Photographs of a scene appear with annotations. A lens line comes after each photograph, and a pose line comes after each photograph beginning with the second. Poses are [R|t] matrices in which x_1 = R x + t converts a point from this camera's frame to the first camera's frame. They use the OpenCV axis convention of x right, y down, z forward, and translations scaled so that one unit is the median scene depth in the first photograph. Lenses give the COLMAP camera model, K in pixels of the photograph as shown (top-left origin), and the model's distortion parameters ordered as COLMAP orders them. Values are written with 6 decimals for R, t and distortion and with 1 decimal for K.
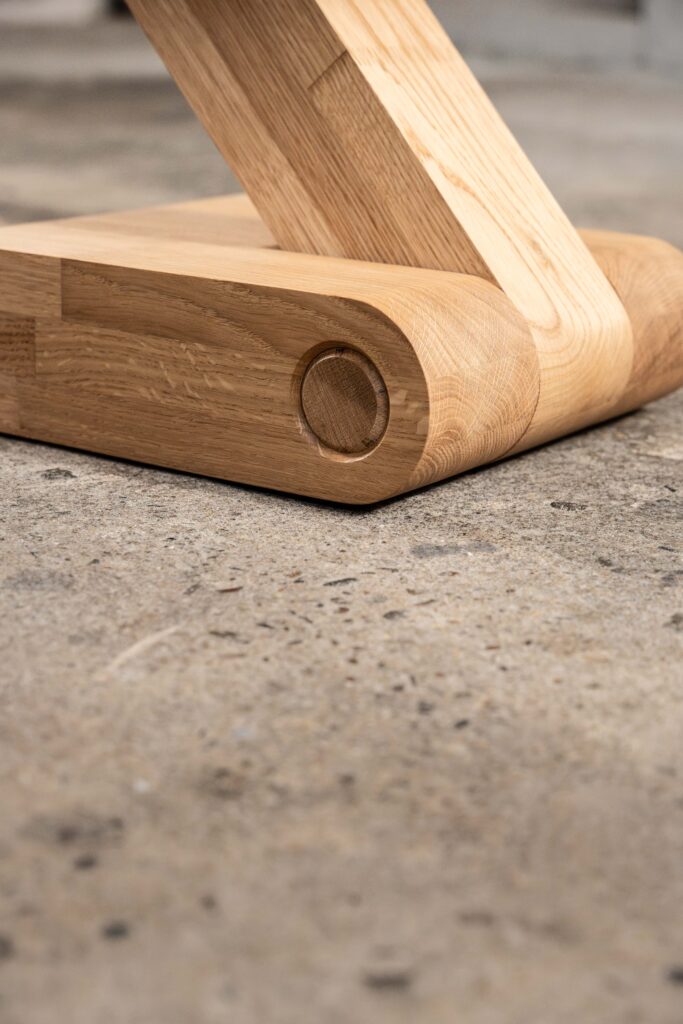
lens RADIAL K [[1988.5, 0, 341.5], [0, 1988.5, 512.0], [0, 0, 1]] dist [0.025859, 0.071996]
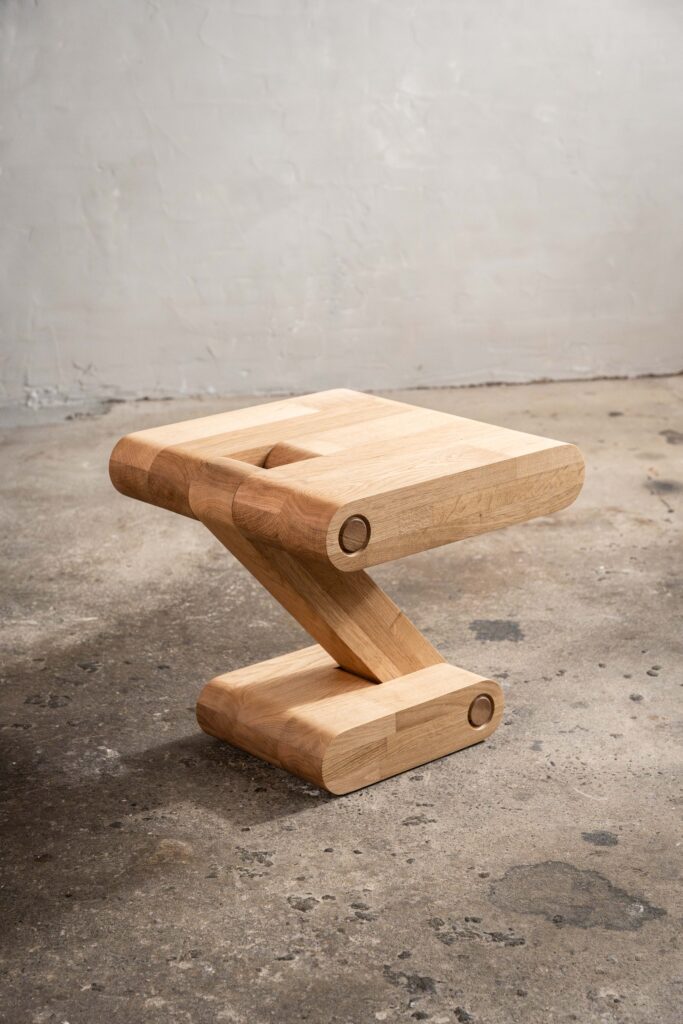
lens RADIAL K [[1988.5, 0, 341.5], [0, 1988.5, 512.0], [0, 0, 1]] dist [0.025859, 0.071996]
pose [[0.231987, -0.305278, 0.923573, -2.716132], [0.285998, 0.928915, 0.235206, -1.091442], [-0.929724, 0.209575, 0.302805, 0.138526]]
